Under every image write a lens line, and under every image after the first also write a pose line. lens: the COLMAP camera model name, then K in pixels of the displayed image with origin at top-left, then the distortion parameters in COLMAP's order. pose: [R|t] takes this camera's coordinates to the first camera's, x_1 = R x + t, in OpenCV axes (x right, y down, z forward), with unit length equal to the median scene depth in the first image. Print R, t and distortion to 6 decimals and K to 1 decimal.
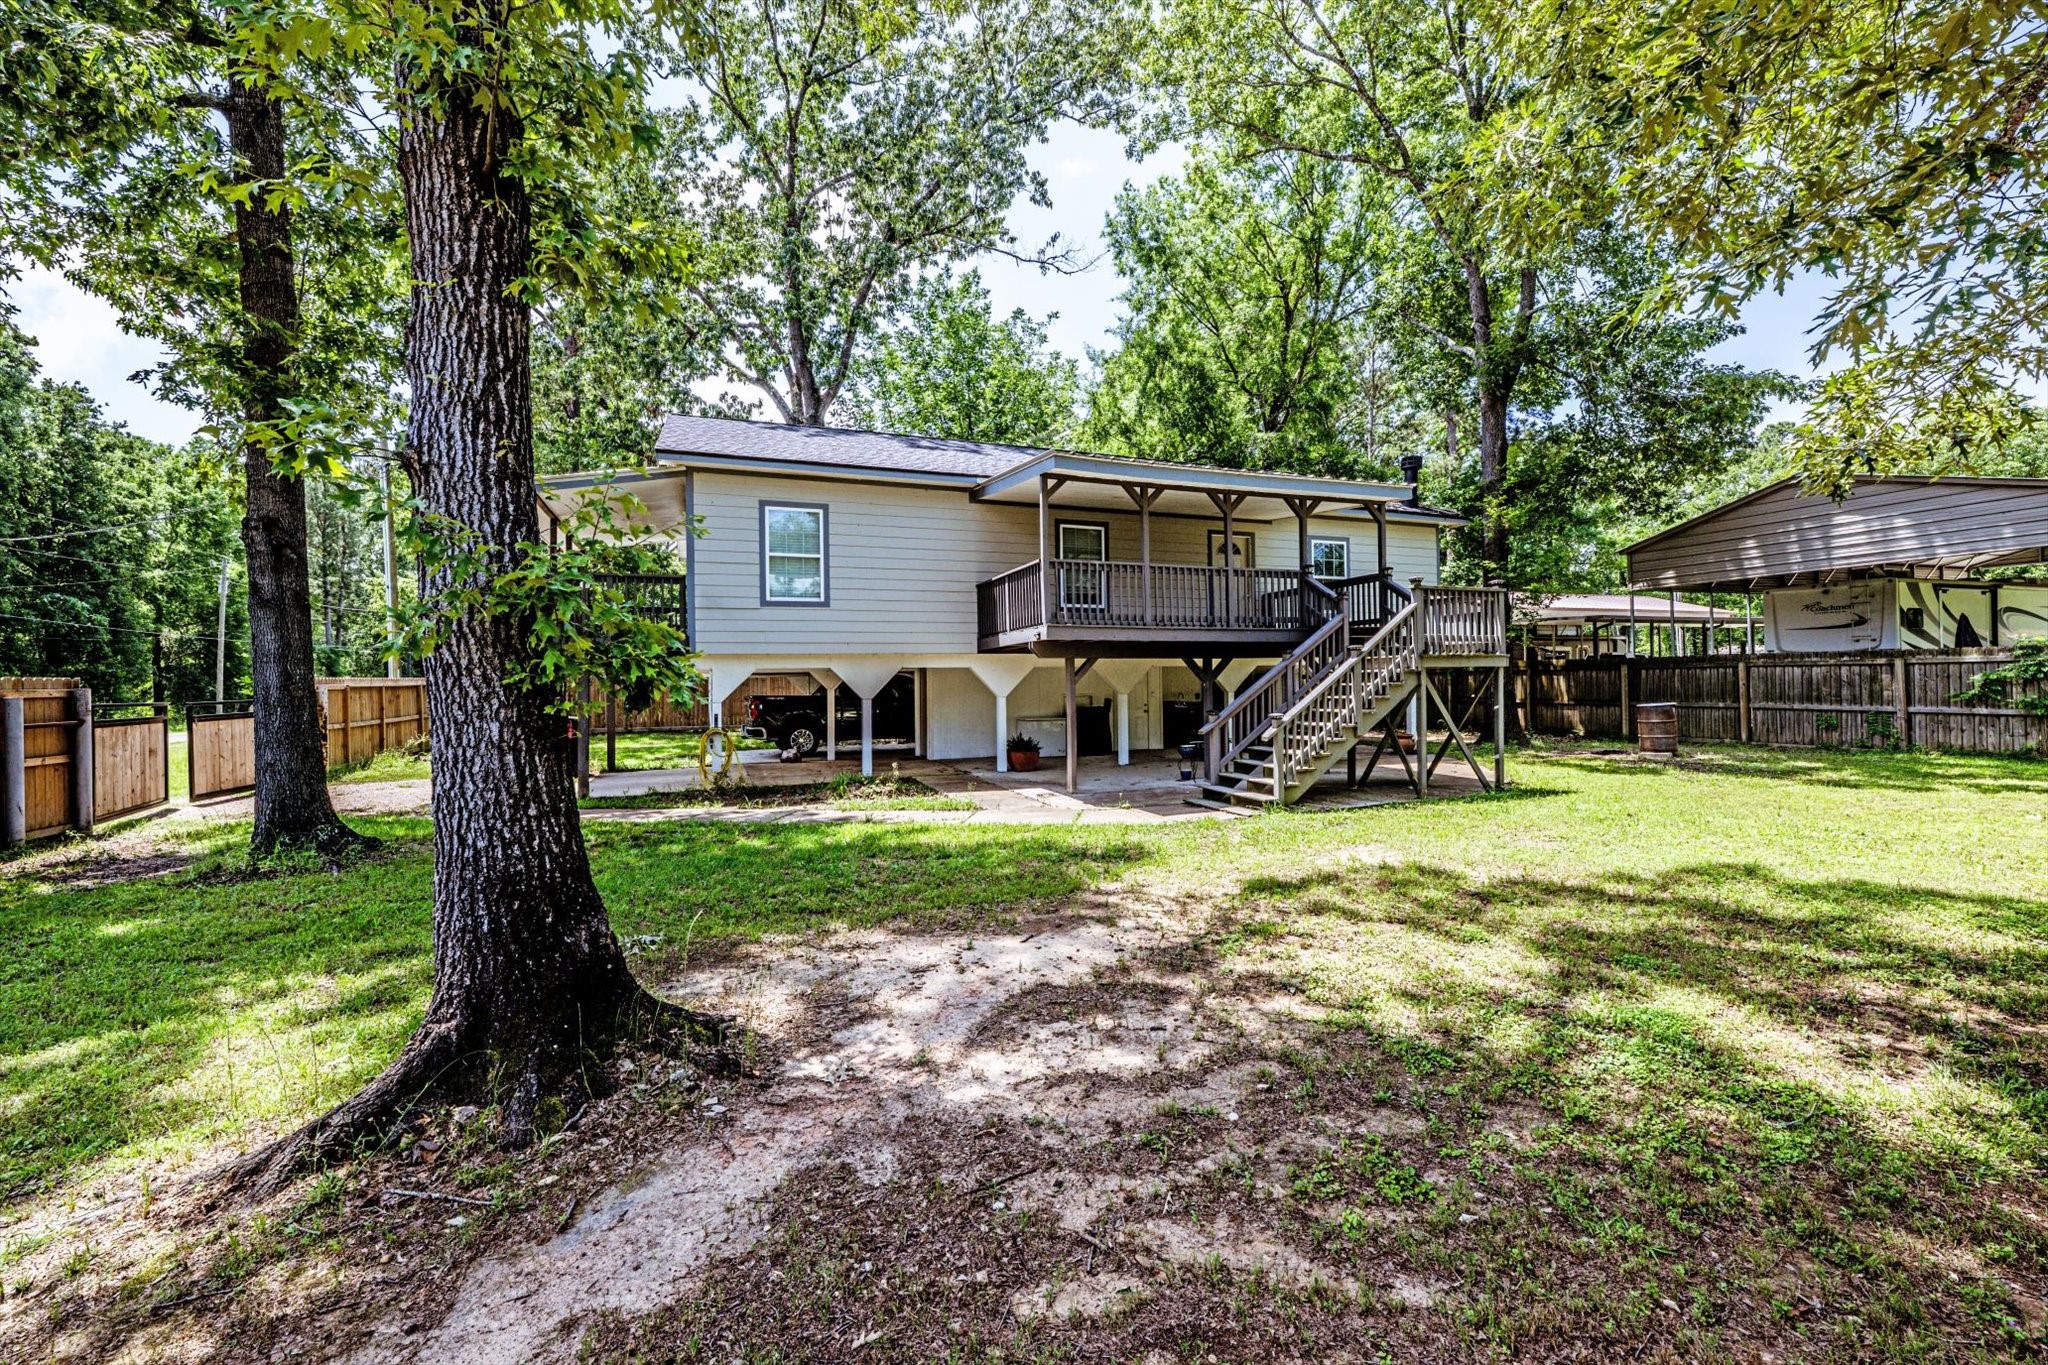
lens RADIAL K [[798.1, 0, 1014.5], [0, 798.1, 671.7], [0, 0, 1]] dist [0.003409, -0.000590]
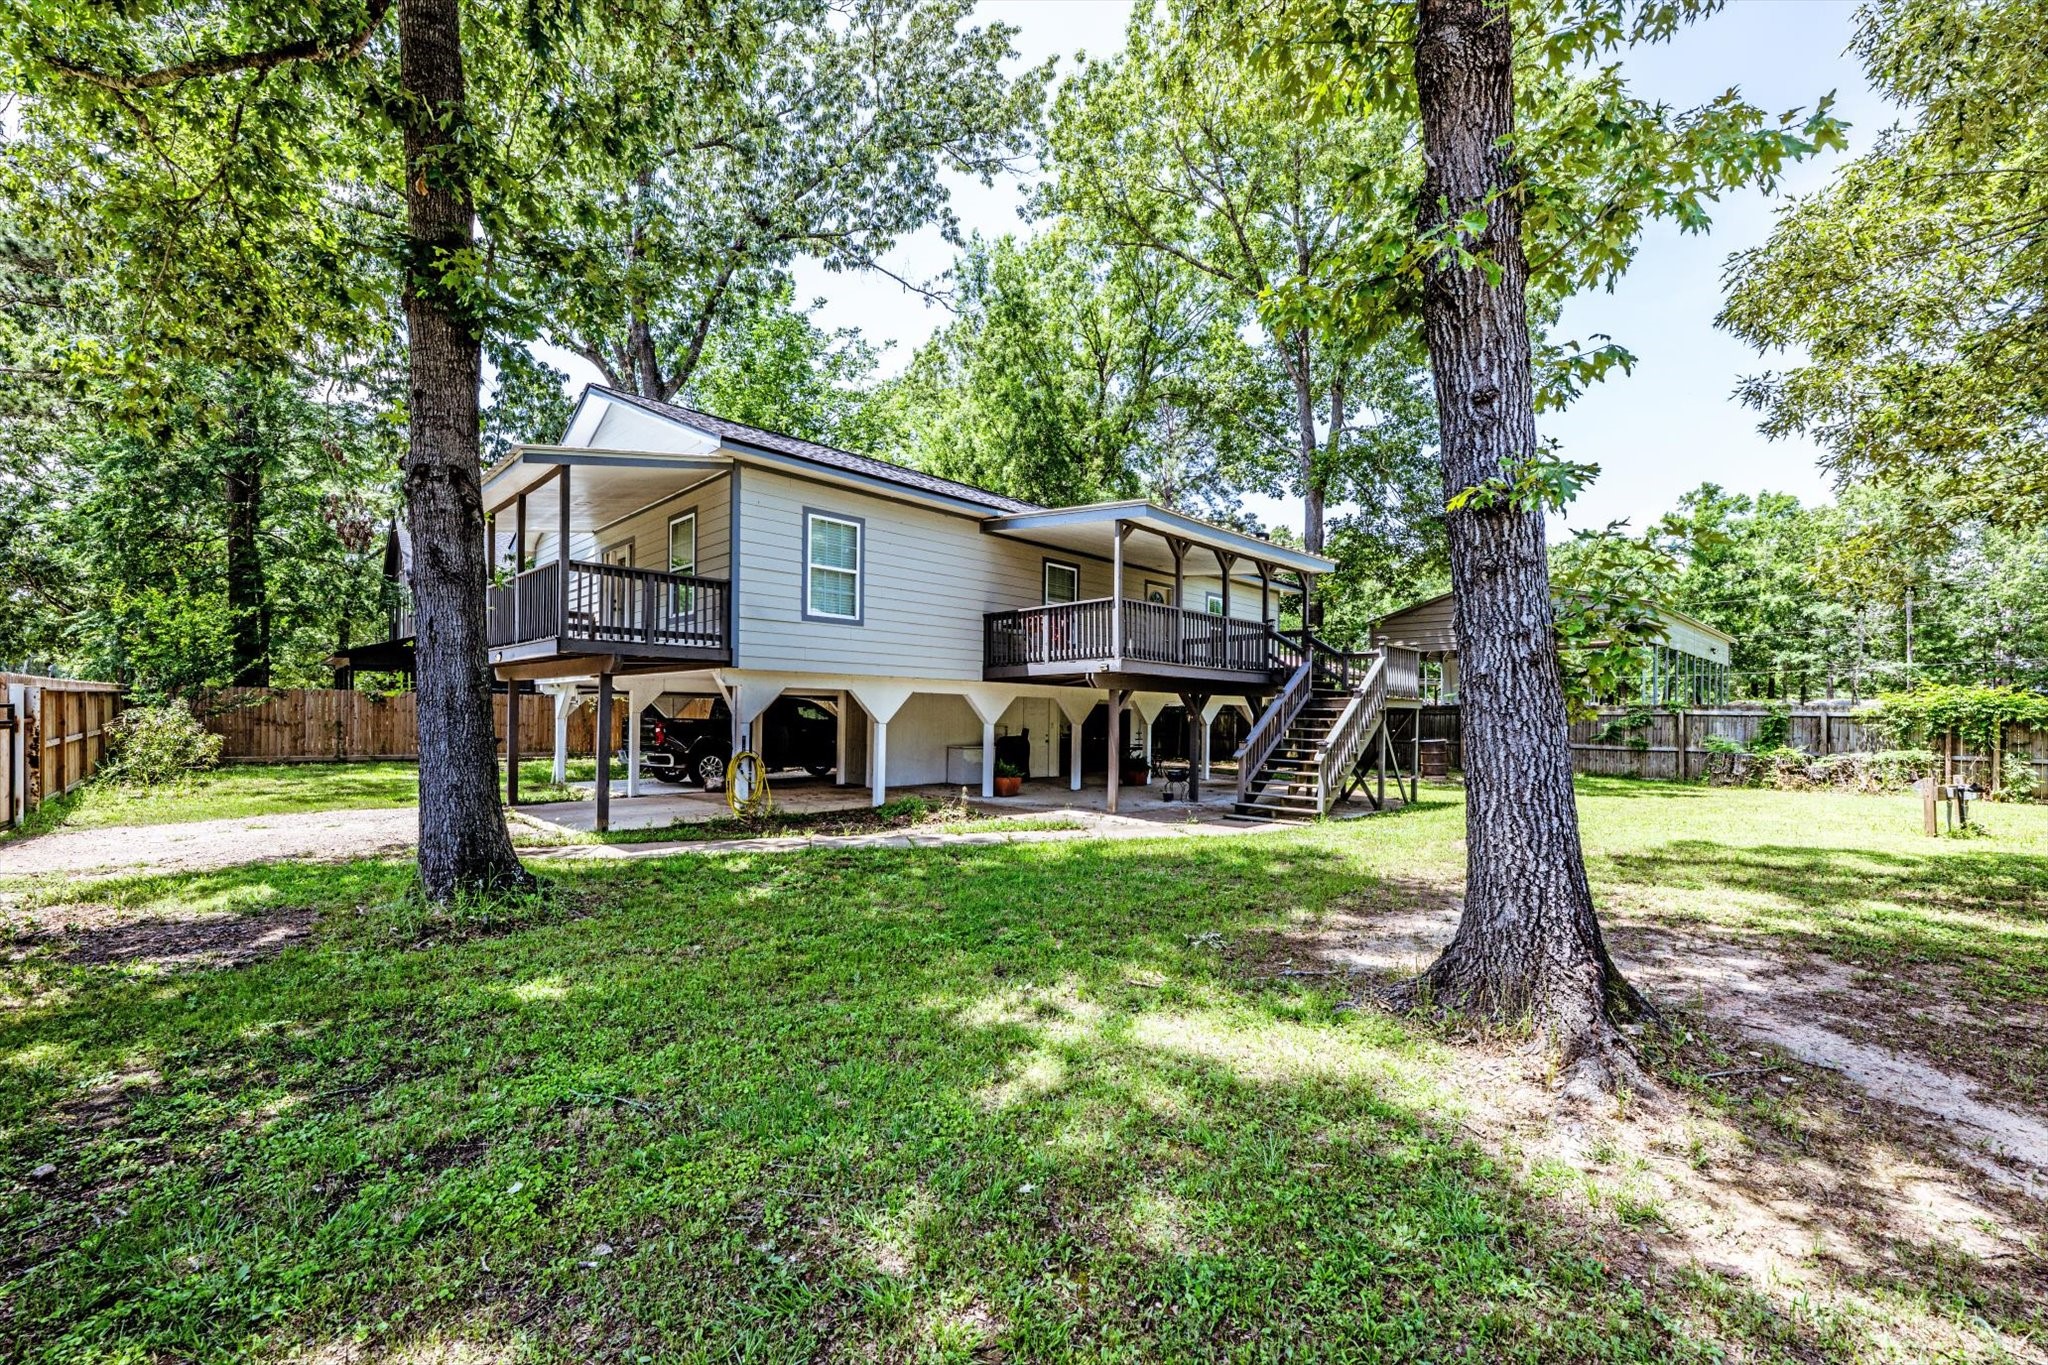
lens RADIAL K [[798.1, 0, 1021.9], [0, 798.1, 709.1], [0, 0, 1]] dist [0.003409, -0.000590]
pose [[0.917653, 0.029179, 0.396309, -0.434615], [-0.030425, 0.999532, -0.003142, 0.015532], [-0.396215, -0.009174, 0.918112, 0.044406]]
